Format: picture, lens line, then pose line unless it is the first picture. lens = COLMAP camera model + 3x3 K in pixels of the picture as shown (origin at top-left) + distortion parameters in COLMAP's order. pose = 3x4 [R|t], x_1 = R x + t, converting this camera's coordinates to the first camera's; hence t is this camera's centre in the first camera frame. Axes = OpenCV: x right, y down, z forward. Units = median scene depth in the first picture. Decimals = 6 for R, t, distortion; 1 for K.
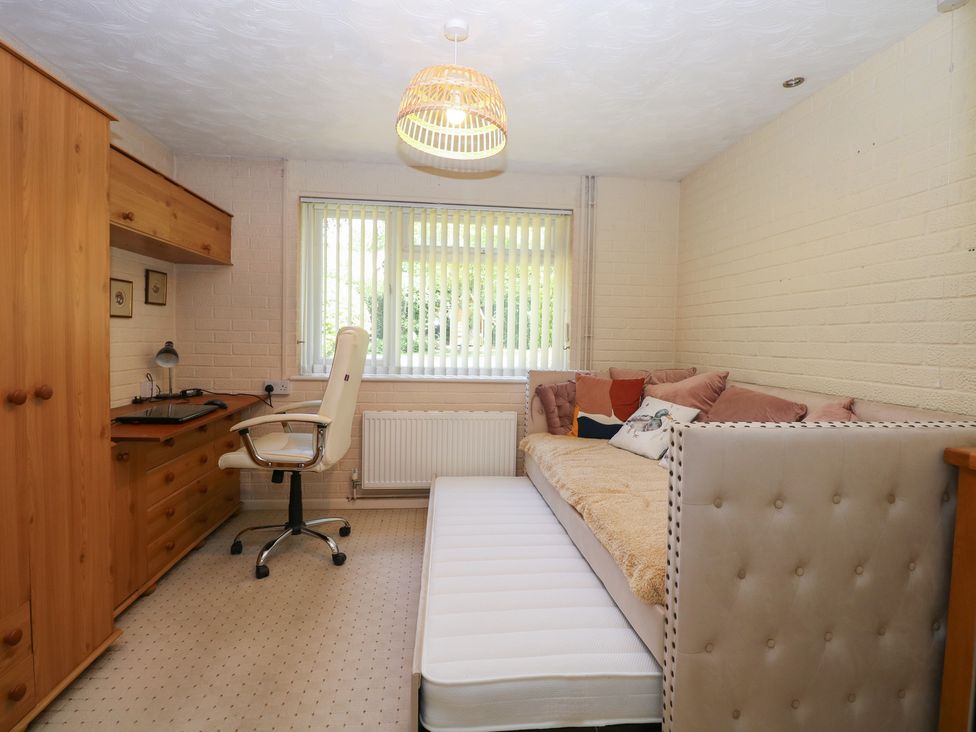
lens RADIAL K [[523.9, 0, 487.8], [0, 523.9, 360.8], [0, 0, 1]] dist [-0.006973, -0.007703]
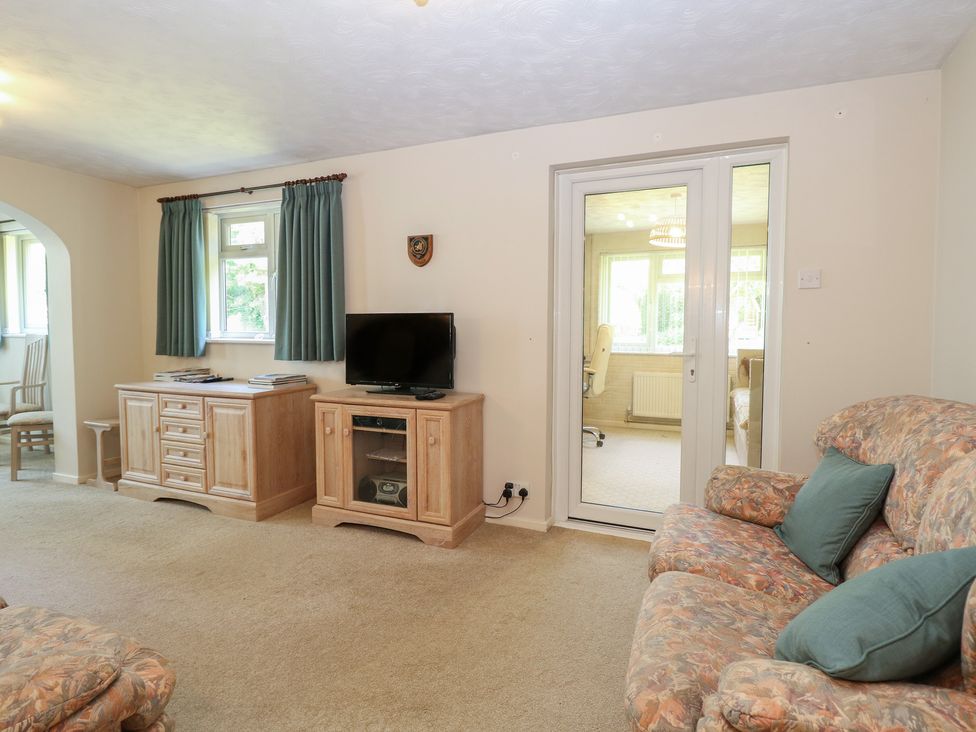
lens RADIAL K [[523.9, 0, 489.6], [0, 523.9, 357.7], [0, 0, 1]] dist [-0.006973, -0.007703]
pose [[0.885218, 0.008292, -0.465103, 0.152624], [-0.006528, 0.999964, 0.005402, 0.041019], [0.465131, -0.001746, 0.885240, -0.789311]]
